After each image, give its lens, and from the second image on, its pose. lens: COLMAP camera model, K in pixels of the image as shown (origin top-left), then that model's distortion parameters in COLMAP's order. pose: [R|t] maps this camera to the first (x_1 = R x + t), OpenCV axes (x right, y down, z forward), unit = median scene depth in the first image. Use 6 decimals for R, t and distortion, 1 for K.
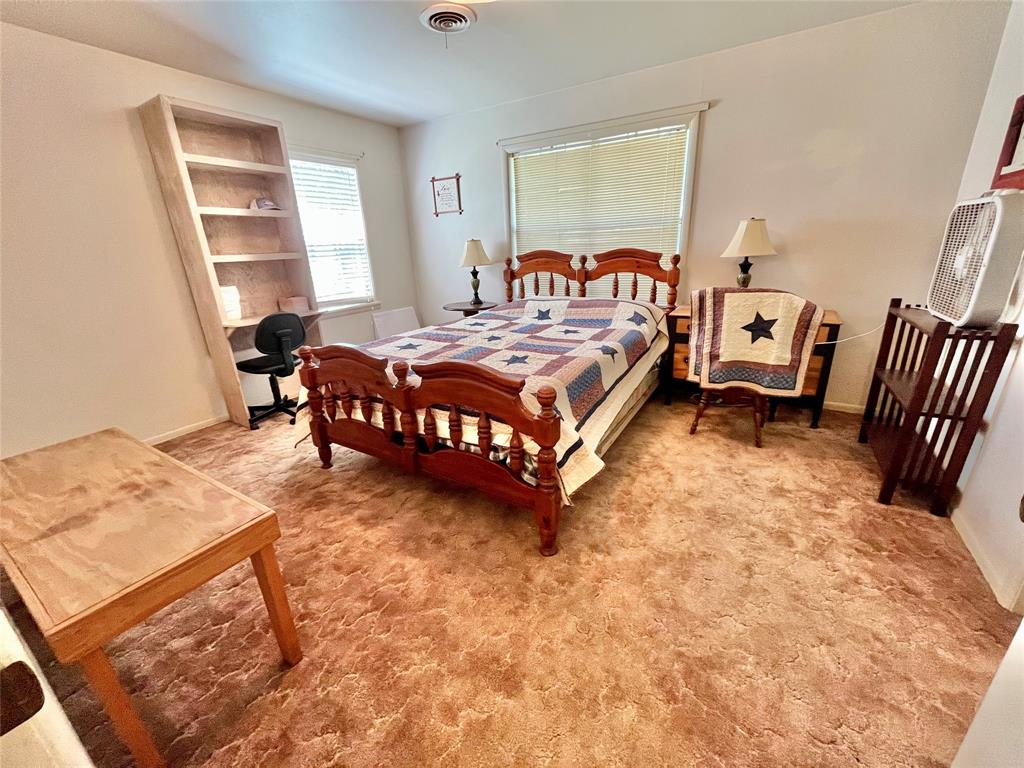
lens RADIAL K [[413.1, 0, 510.6], [0, 413.1, 385.2], [0, 0, 1]] dist [-0.003812, -0.000024]
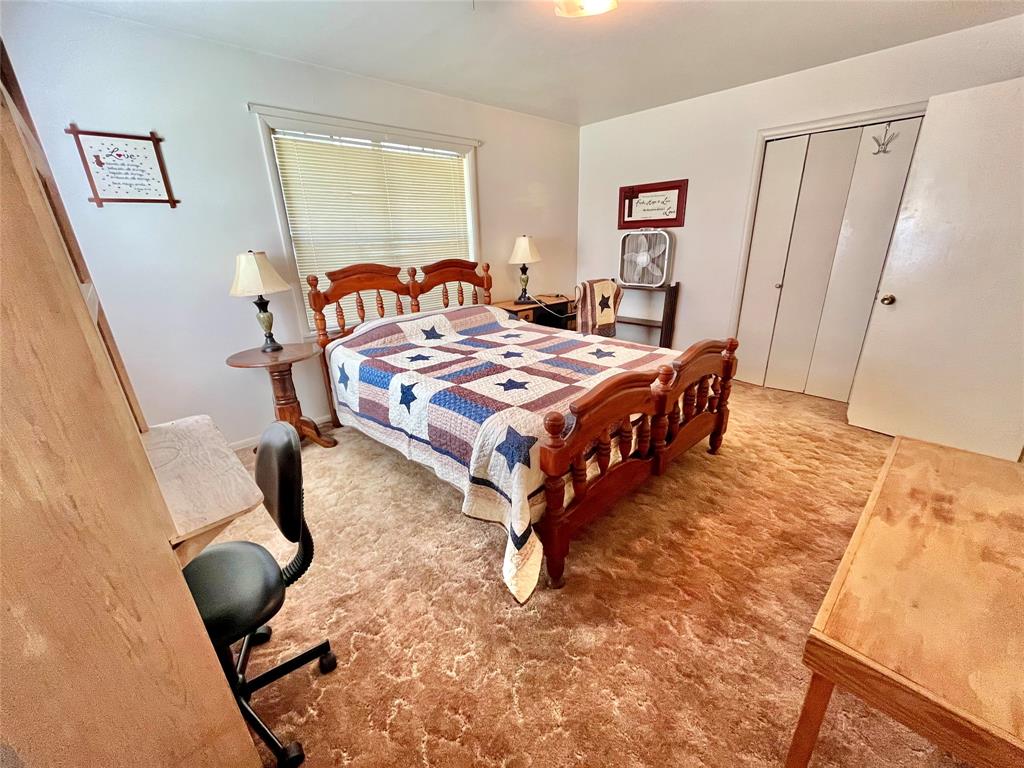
lens RADIAL K [[413.1, 0, 510.7], [0, 413.1, 390.3], [0, 0, 1]] dist [-0.003812, -0.000024]
pose [[0.272432, -0.302656, 0.913335, -0.690431], [0.330876, 0.920817, 0.206441, -0.175949], [-0.903494, 0.245959, 0.351002, 0.531552]]
